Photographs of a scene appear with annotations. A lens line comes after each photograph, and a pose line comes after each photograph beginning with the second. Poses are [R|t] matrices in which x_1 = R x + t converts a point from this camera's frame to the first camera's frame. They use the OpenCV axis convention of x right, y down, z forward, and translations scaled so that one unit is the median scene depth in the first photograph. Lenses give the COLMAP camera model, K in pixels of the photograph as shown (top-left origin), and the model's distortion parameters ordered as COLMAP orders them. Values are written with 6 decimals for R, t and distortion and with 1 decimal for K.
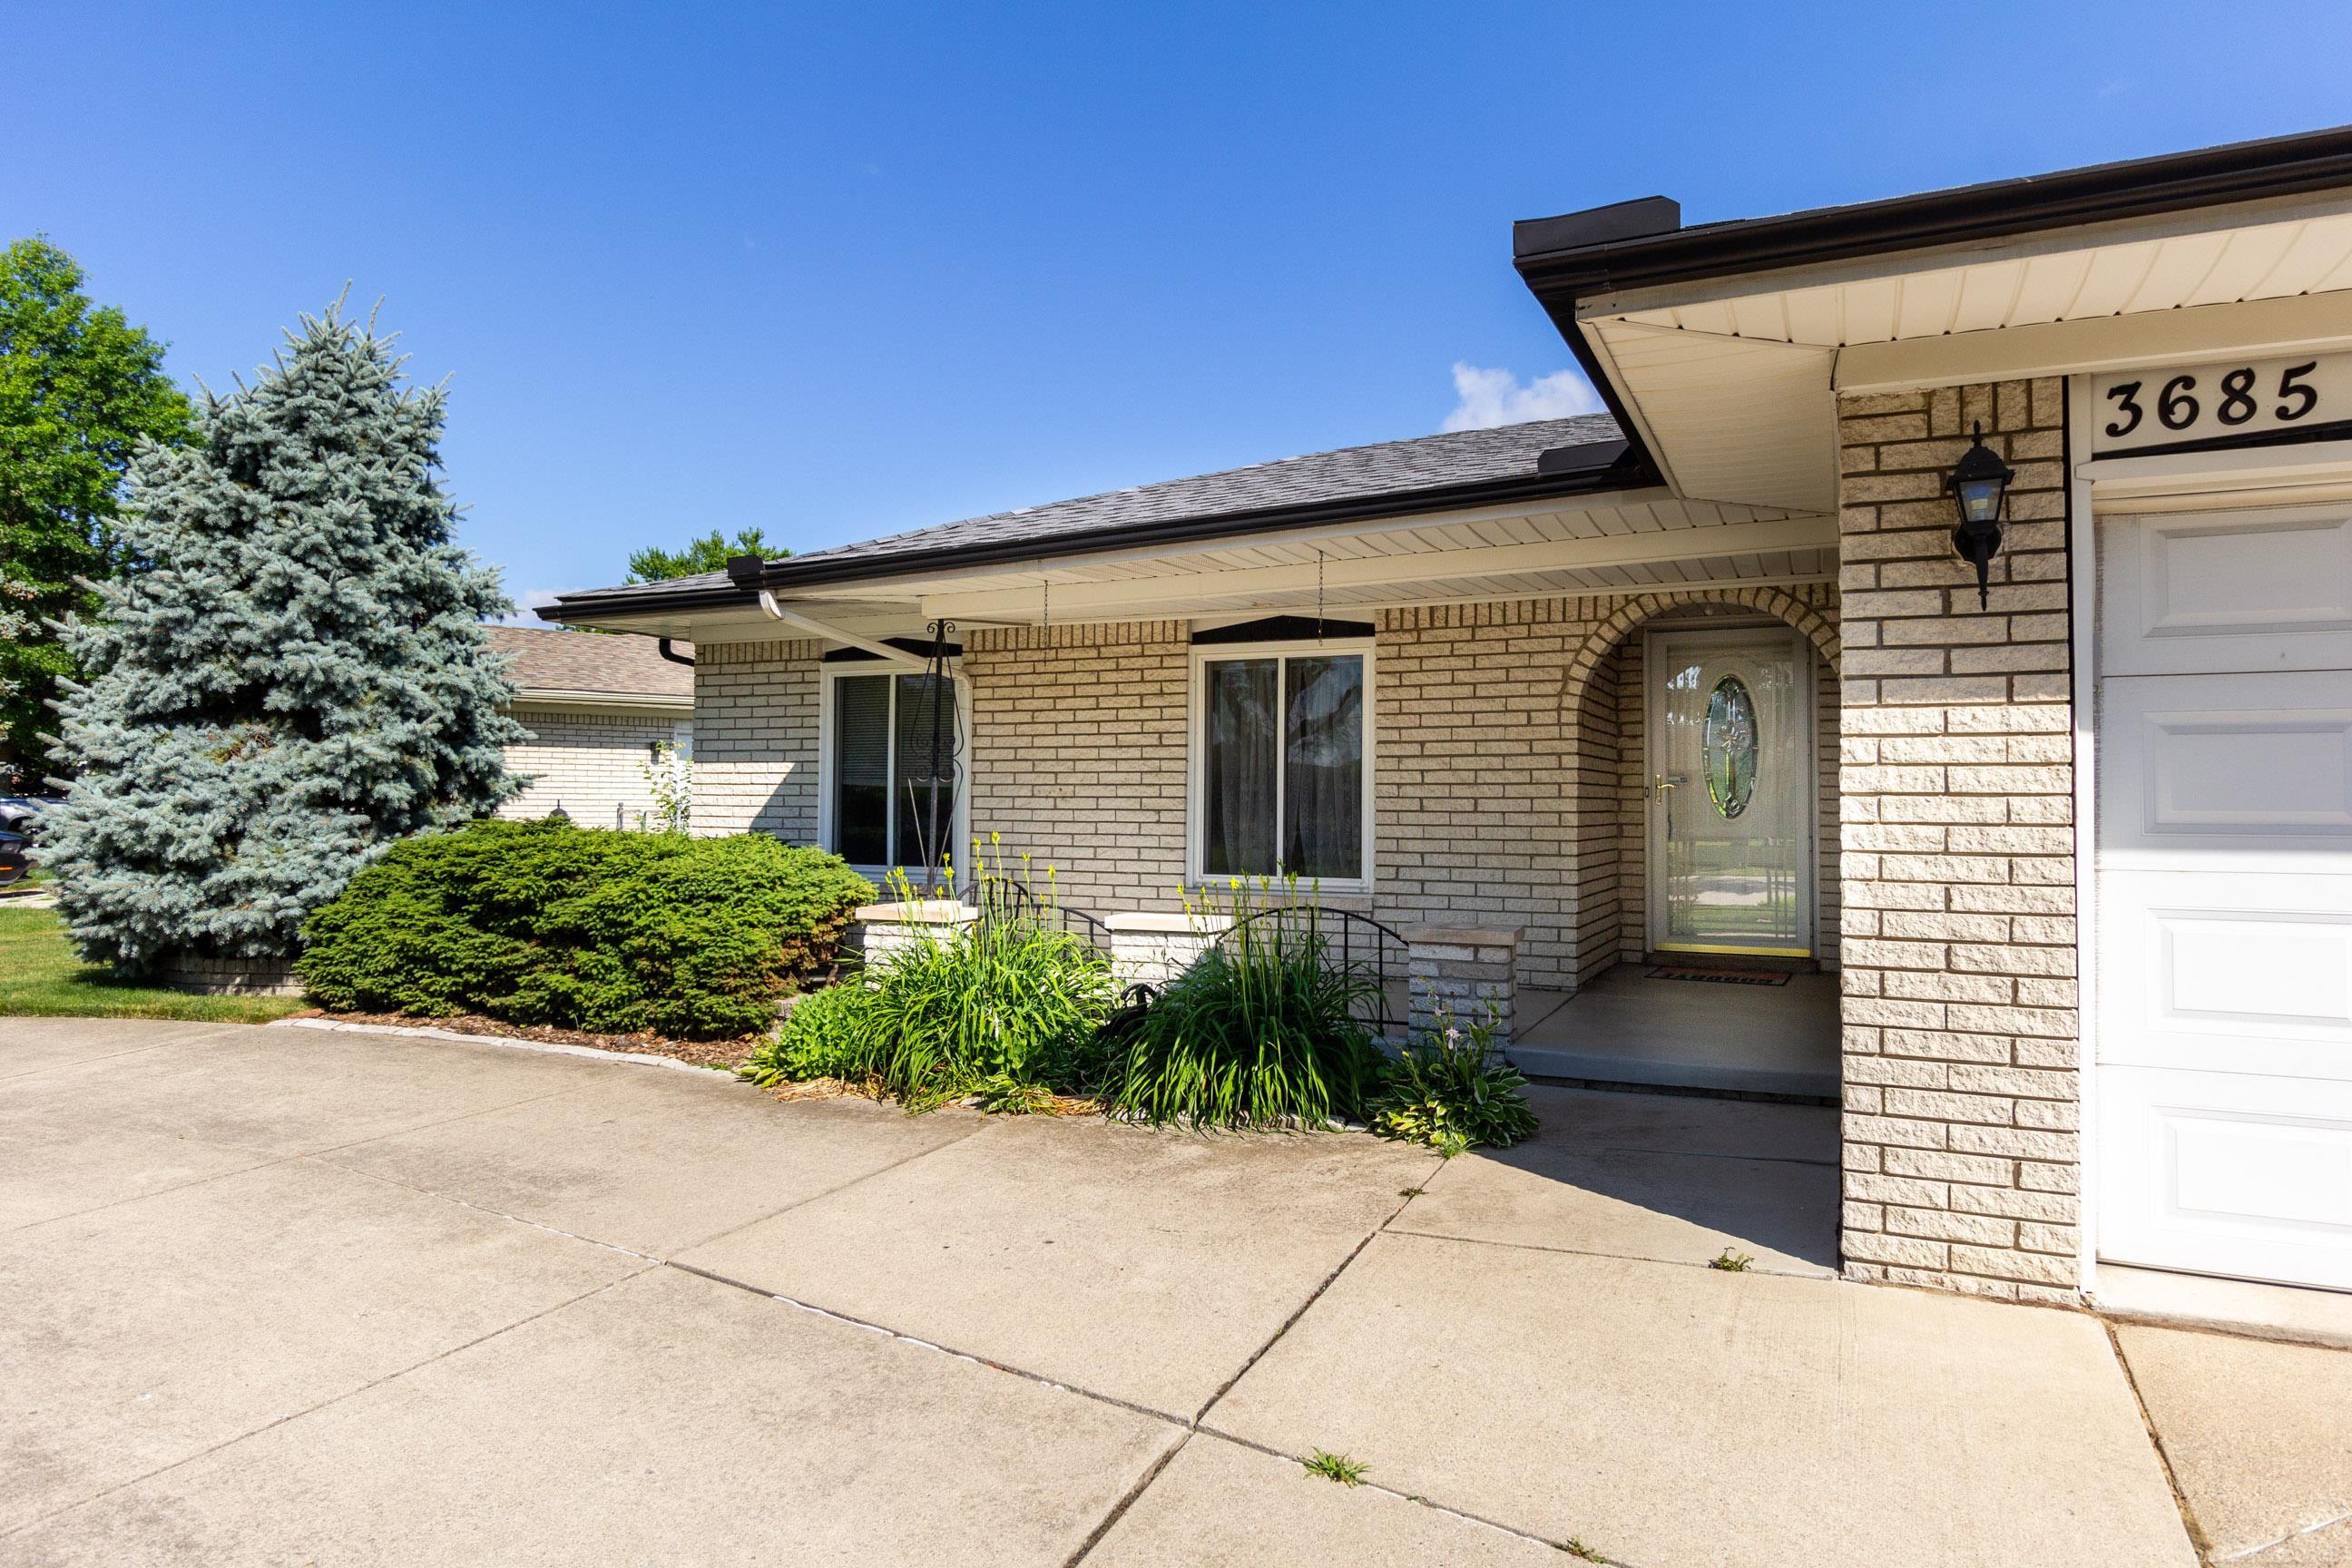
lens RADIAL K [[1423.7, 0, 1149.9], [0, 1423.7, 756.9], [0, 0, 1]] dist [-0.003699, -0.000358]
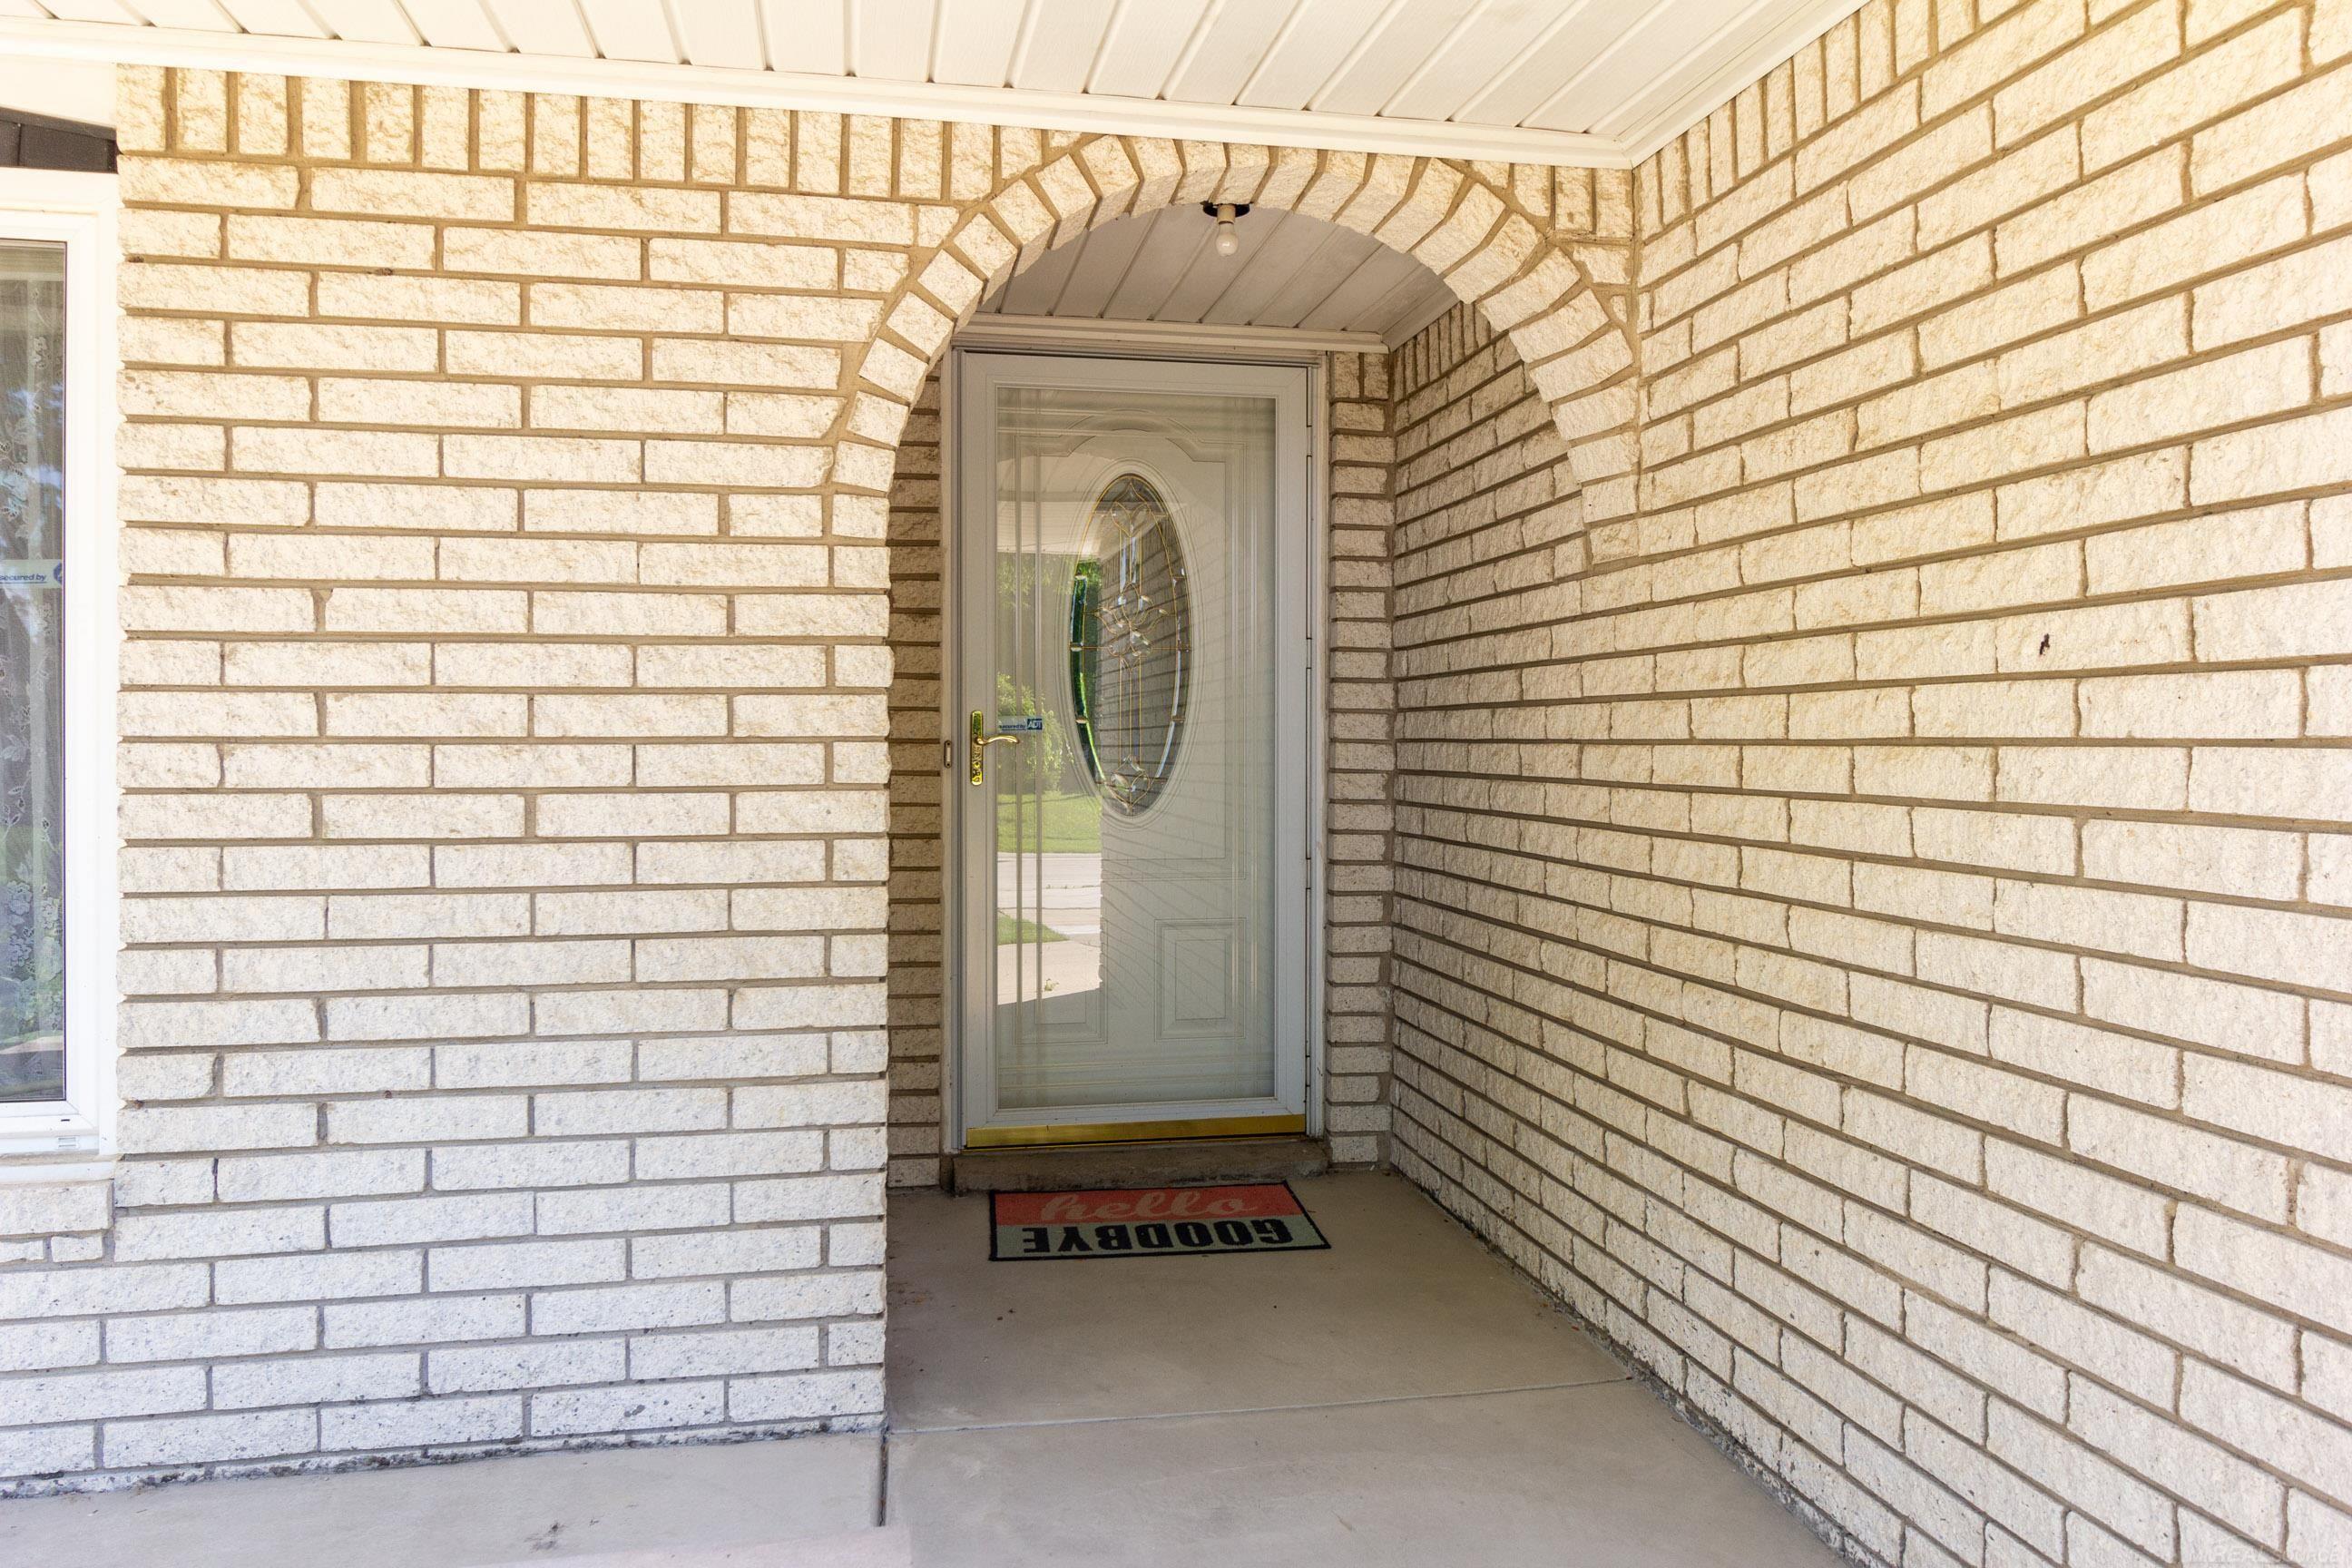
lens RADIAL K [[1647.6, 0, 1175.3], [0, 1647.6, 766.6], [0, 0, 1]] dist [0.005819, -0.001676]
pose [[0.800244, -0.010274, 0.599586, 0.134138], [-0.016233, 0.999116, 0.038785, 0.009306], [-0.599455, -0.040771, 0.799370, 0.655827]]
